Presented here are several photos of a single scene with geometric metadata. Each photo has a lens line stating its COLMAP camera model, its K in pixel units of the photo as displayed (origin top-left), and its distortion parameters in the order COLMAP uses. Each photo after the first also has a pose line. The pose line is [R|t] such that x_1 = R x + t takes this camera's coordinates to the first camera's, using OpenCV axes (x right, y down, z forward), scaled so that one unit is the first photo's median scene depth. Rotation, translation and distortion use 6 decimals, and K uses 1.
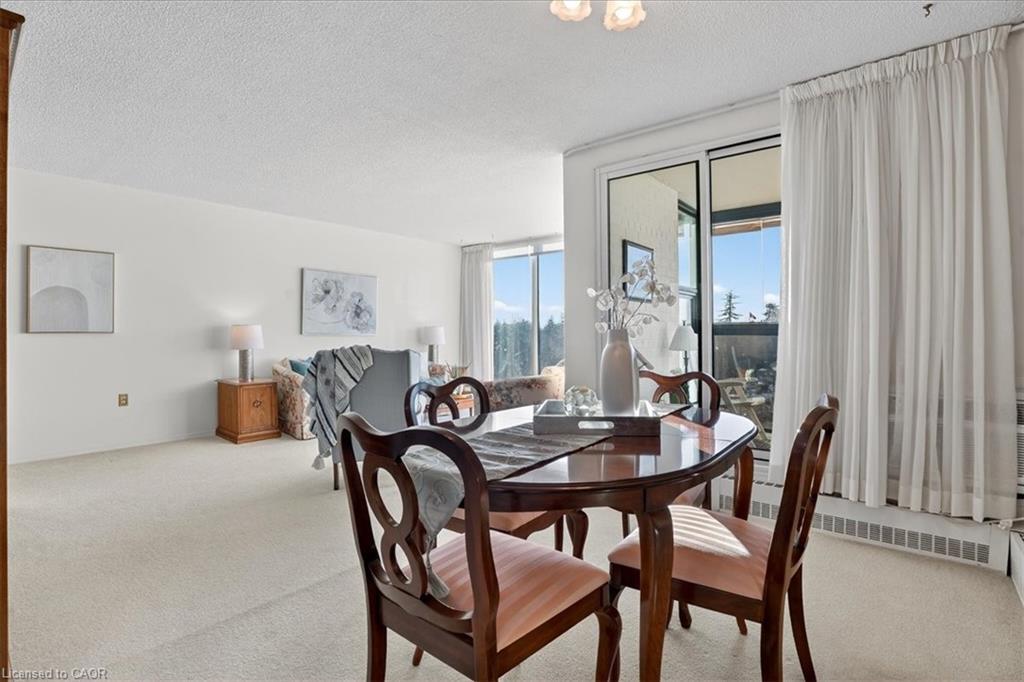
lens RADIAL K [[475.2, 0, 513.5], [0, 475.2, 334.5], [0, 0, 1]] dist [-0.057853, 0.005994]
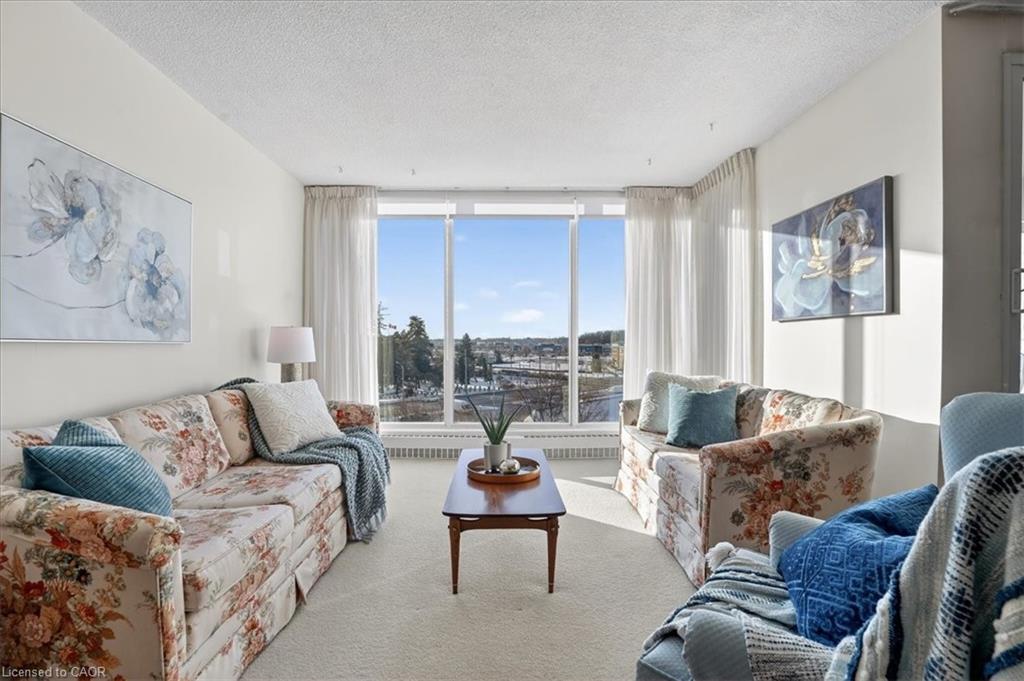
lens RADIAL K [[475.2, 0, 512.0], [0, 475.2, 345.3], [0, 0, 1]] dist [-0.057853, 0.005994]
pose [[0.760495, -0.003141, 0.649337, -0.354758], [0.005719, 0.999982, -0.001860, 0.003816], [-0.649319, 0.005128, 0.760499, 0.546423]]
